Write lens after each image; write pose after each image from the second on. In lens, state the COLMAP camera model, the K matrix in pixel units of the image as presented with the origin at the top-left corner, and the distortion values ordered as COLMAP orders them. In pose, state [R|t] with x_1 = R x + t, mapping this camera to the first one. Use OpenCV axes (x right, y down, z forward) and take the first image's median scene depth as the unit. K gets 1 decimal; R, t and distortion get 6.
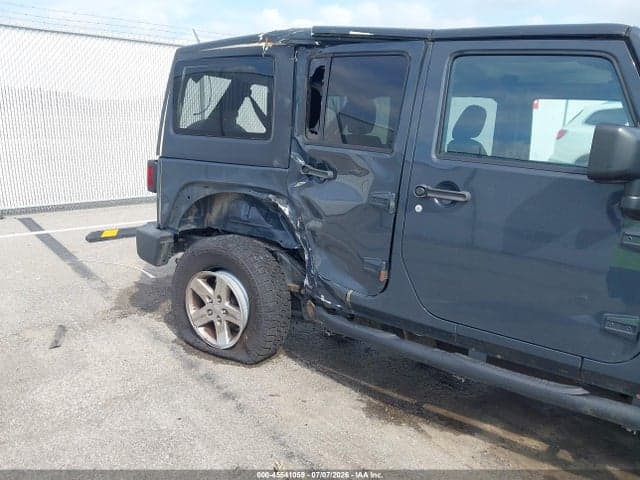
lens RADIAL K [[495.8, 0, 318.0], [0, 495.8, 247.6], [0, 0, 1]] dist [0.107371, -0.254445]
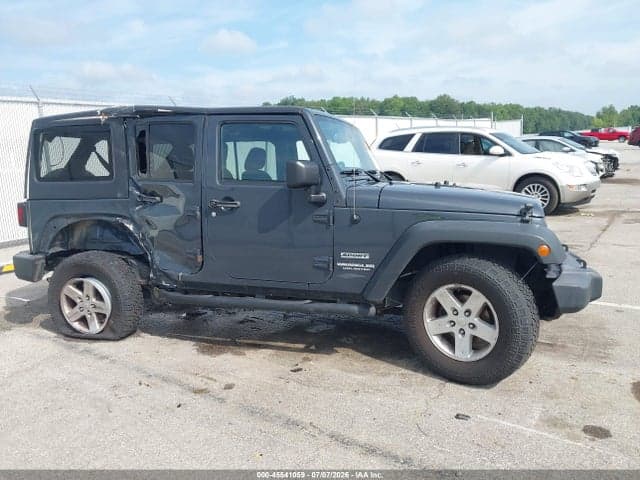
lens RADIAL K [[501.2, 0, 316.7], [0, 501.2, 252.0], [0, 0, 1]] dist [0.028563, -0.058284]
pose [[0.958812, -0.117674, 0.258519, 0.063181], [0.130960, 0.990779, -0.034726, 0.110361], [-0.252049, 0.067152, 0.965382, -0.504885]]
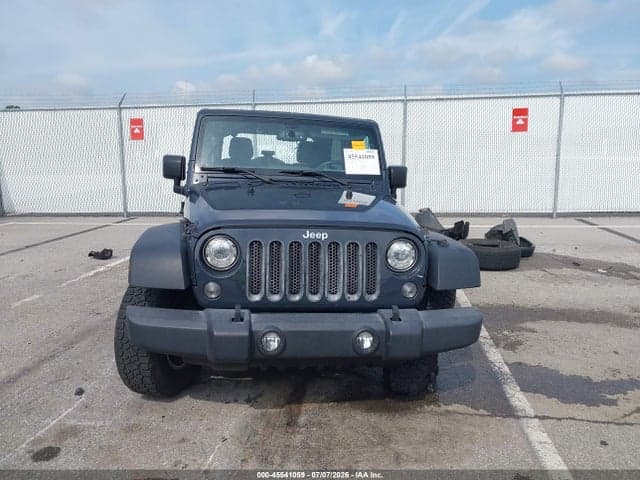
lens RADIAL K [[505.7, 0, 319.6], [0, 505.7, 251.8], [0, 0, 1]] dist [0.037096, -0.074405]
pose [[0.697819, 0.109265, -0.707892, 1.580994], [-0.156051, 0.987748, -0.001369, 0.055359], [0.699069, 0.111422, 0.706320, -0.078449]]
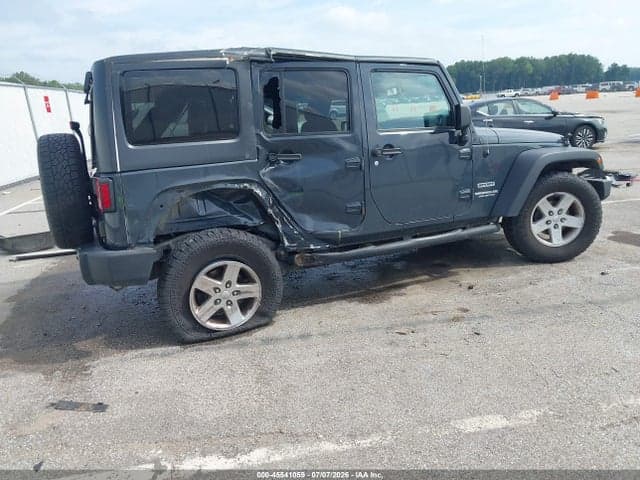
lens RADIAL K [[505.7, 0, 319.6], [0, 505.7, 251.8], [0, 0, 1]] dist [0.037096, -0.074405]
pose [[0.504297, -0.285386, 0.815009, -1.004365], [0.285012, 0.945929, 0.154875, -0.084138], [-0.815140, 0.154184, 0.558368, 0.189304]]
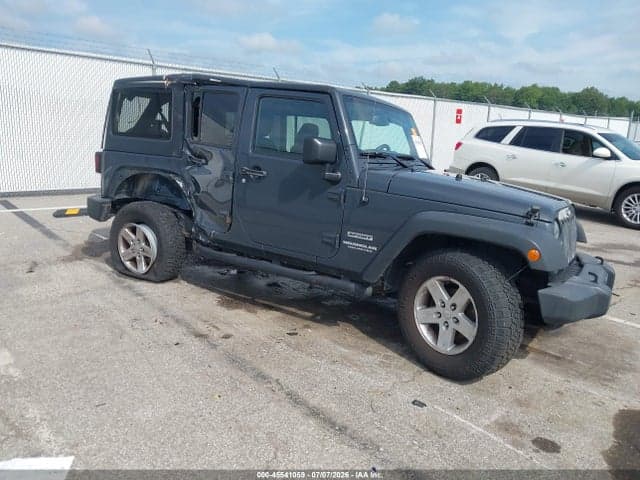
lens RADIAL K [[501.2, 0, 316.7], [0, 501.2, 252.0], [0, 0, 1]] dist [0.028563, -0.058284]
pose [[0.998609, 0.017368, 0.049784, 0.280512], [-0.017060, 0.999833, -0.006603, 0.138145], [-0.049891, 0.005745, 0.998738, -0.598345]]
